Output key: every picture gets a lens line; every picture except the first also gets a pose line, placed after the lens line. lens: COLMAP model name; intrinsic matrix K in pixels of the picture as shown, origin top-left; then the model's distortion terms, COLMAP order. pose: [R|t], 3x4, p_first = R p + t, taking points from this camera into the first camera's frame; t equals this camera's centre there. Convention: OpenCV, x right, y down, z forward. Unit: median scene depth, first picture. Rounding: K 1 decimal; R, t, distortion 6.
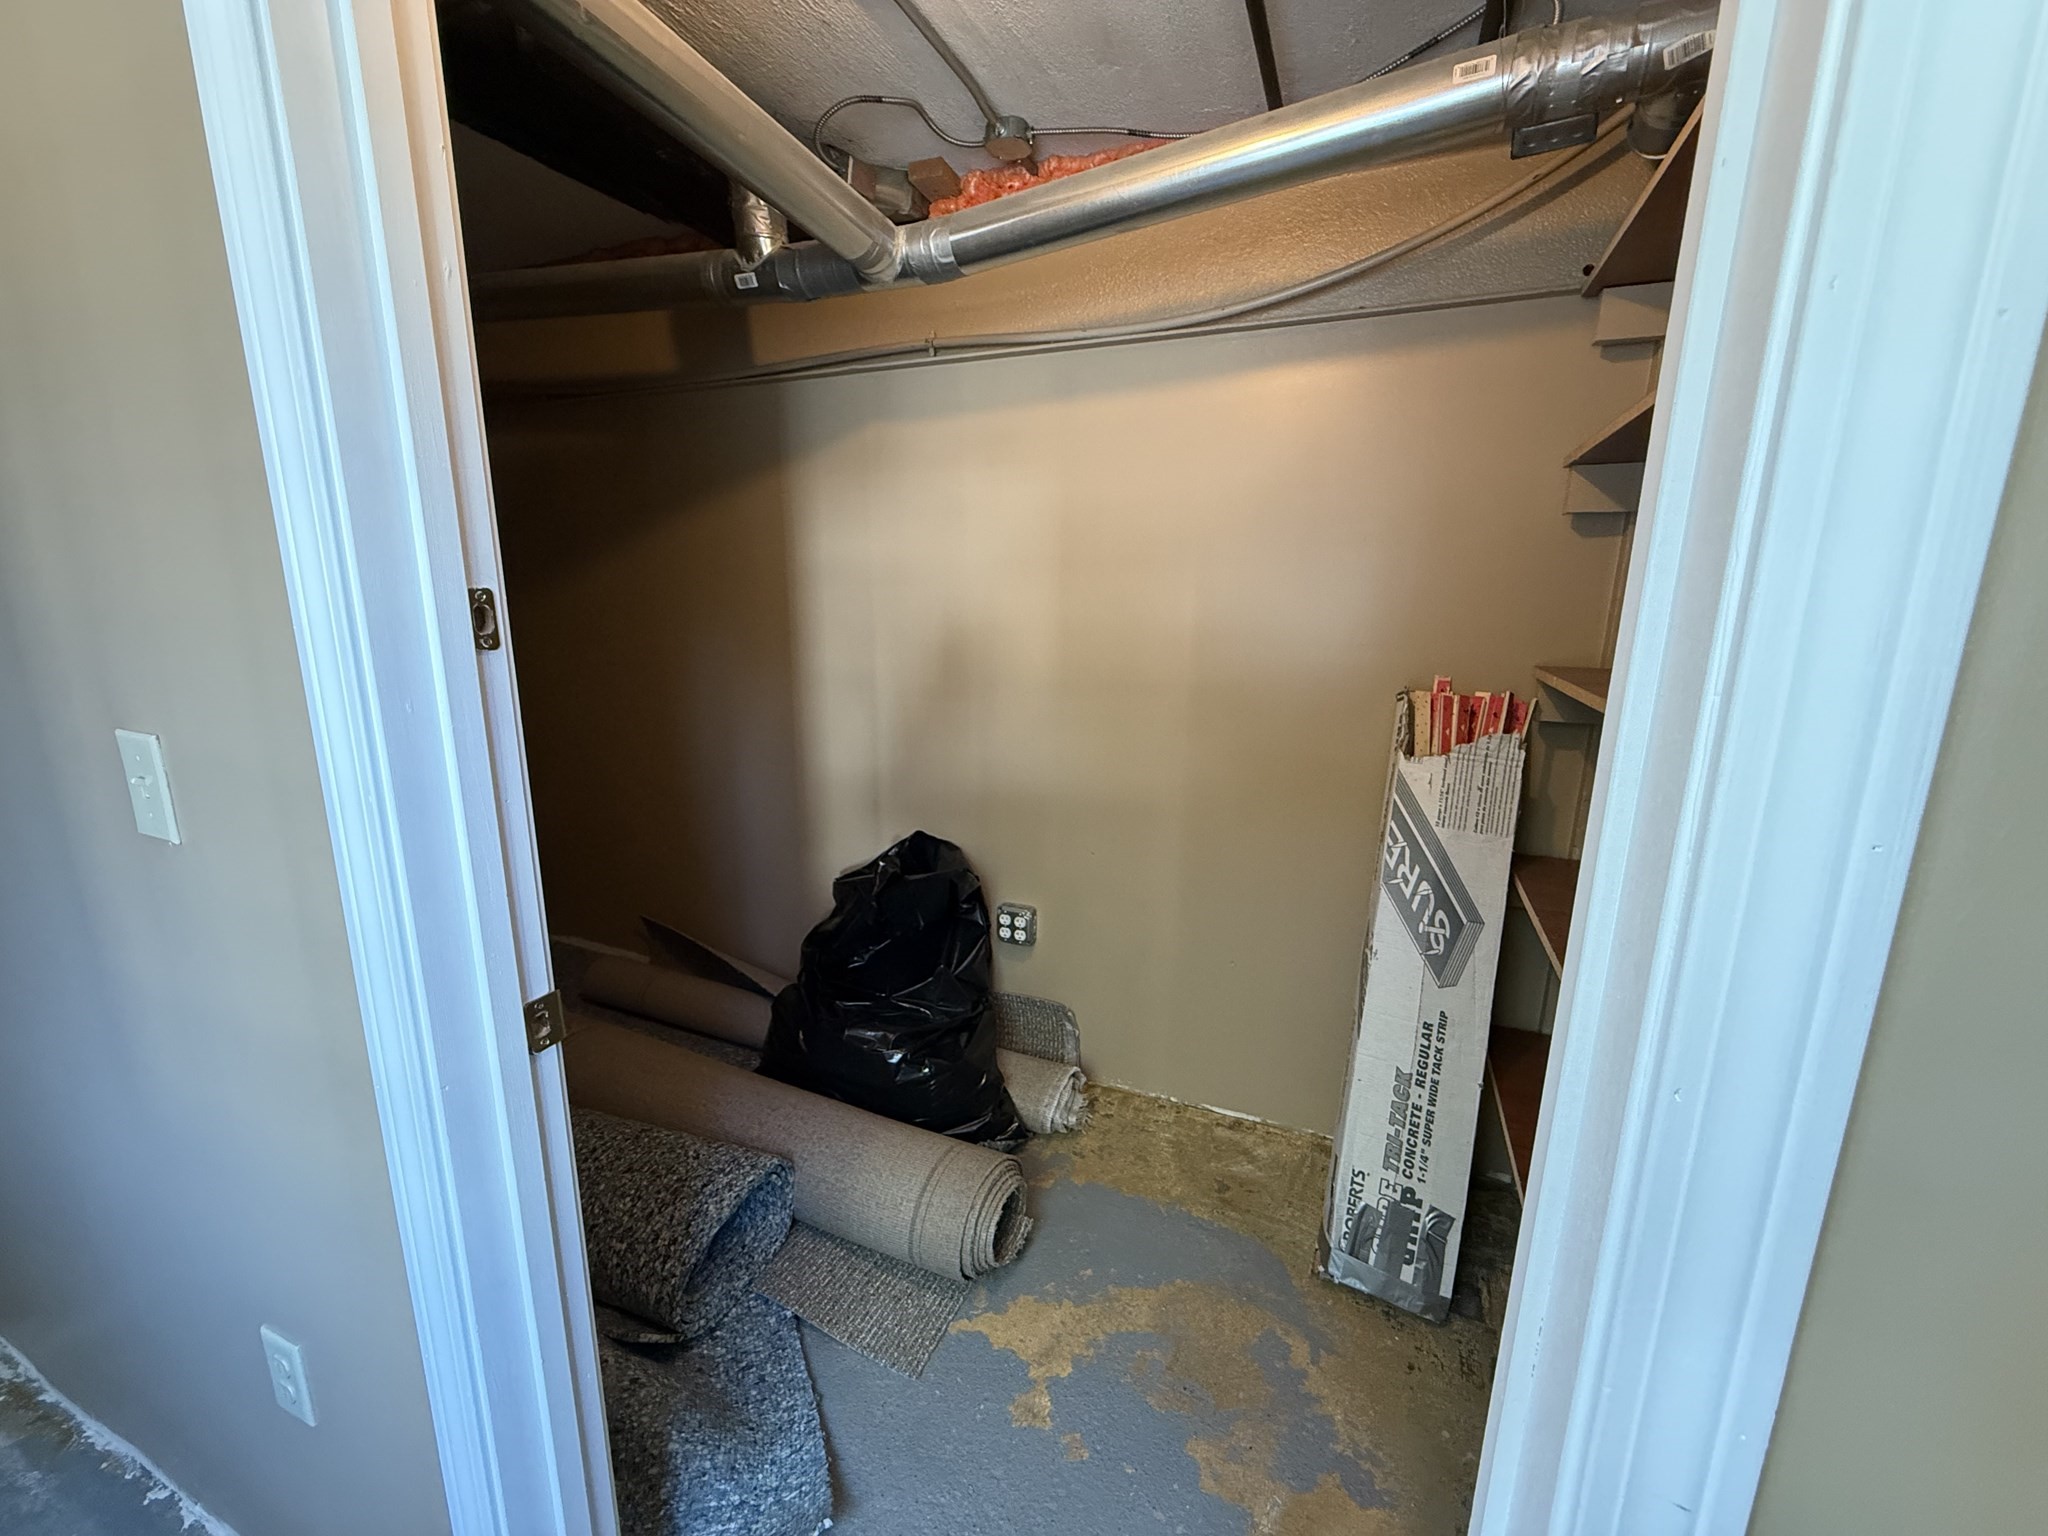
lens RADIAL K [[814.0, 0, 1020.5], [0, 814.0, 766.7], [0, 0, 1]] dist [0.000703, 0.000230]
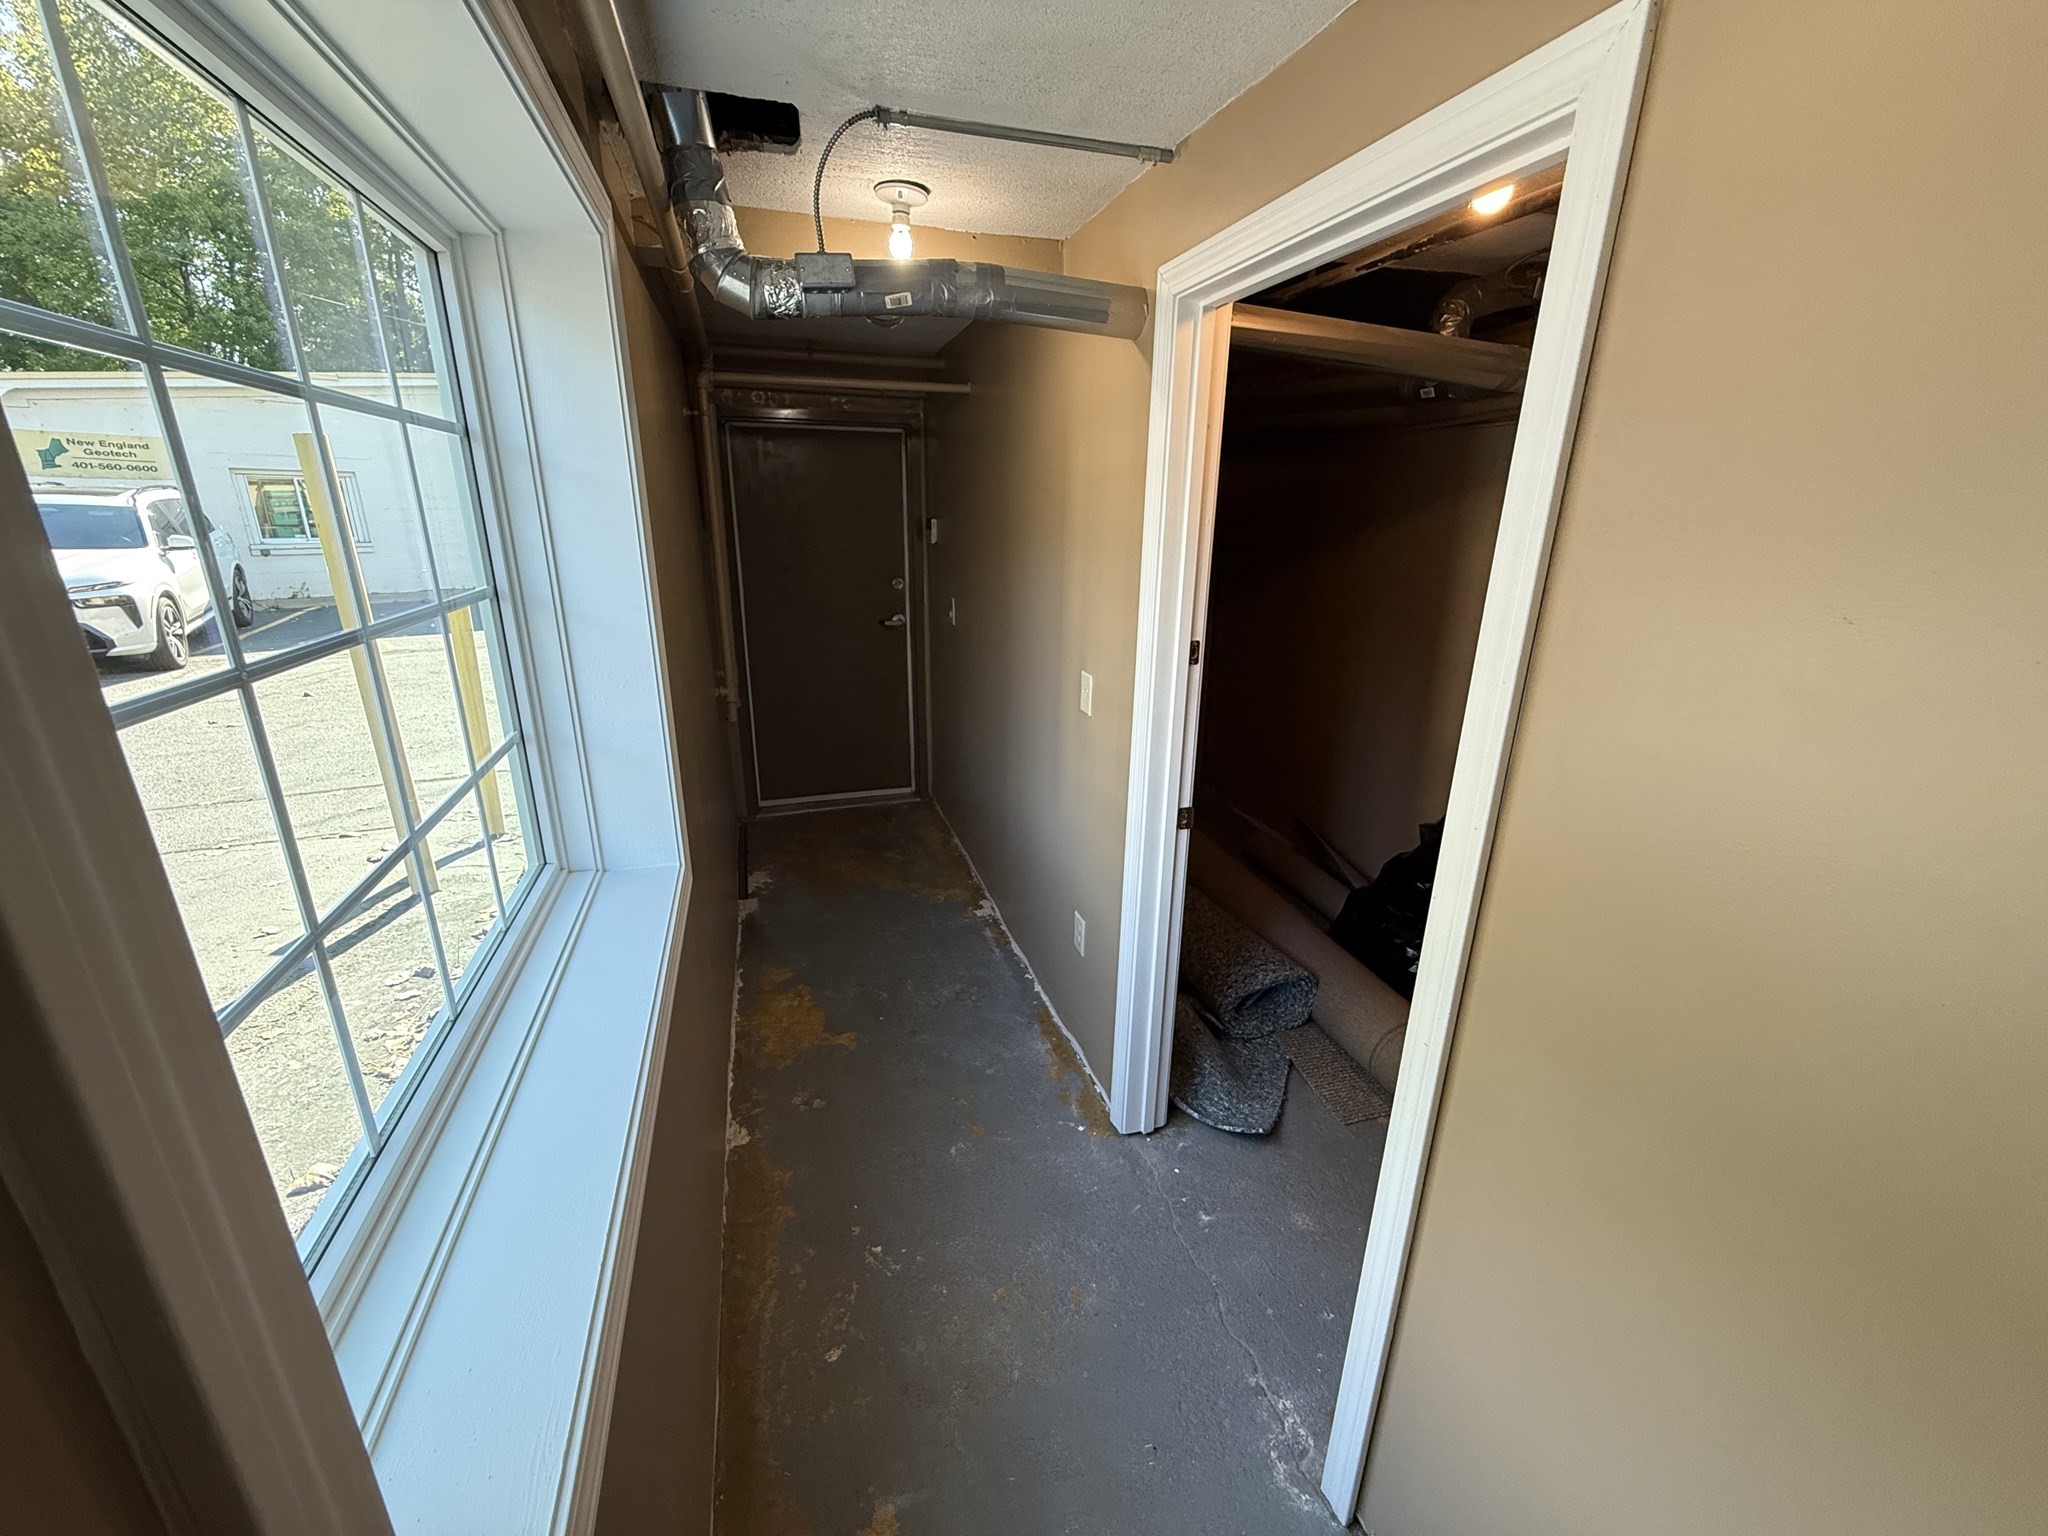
lens RADIAL K [[814.0, 0, 1020.5], [0, 814.0, 766.7], [0, 0, 1]] dist [0.000703, 0.000230]
pose [[0.641473, 0.231957, -0.731237, 0.519324], [-0.168852, 0.972508, 0.160367, -0.084841], [0.748332, 0.020600, 0.663004, -0.601650]]
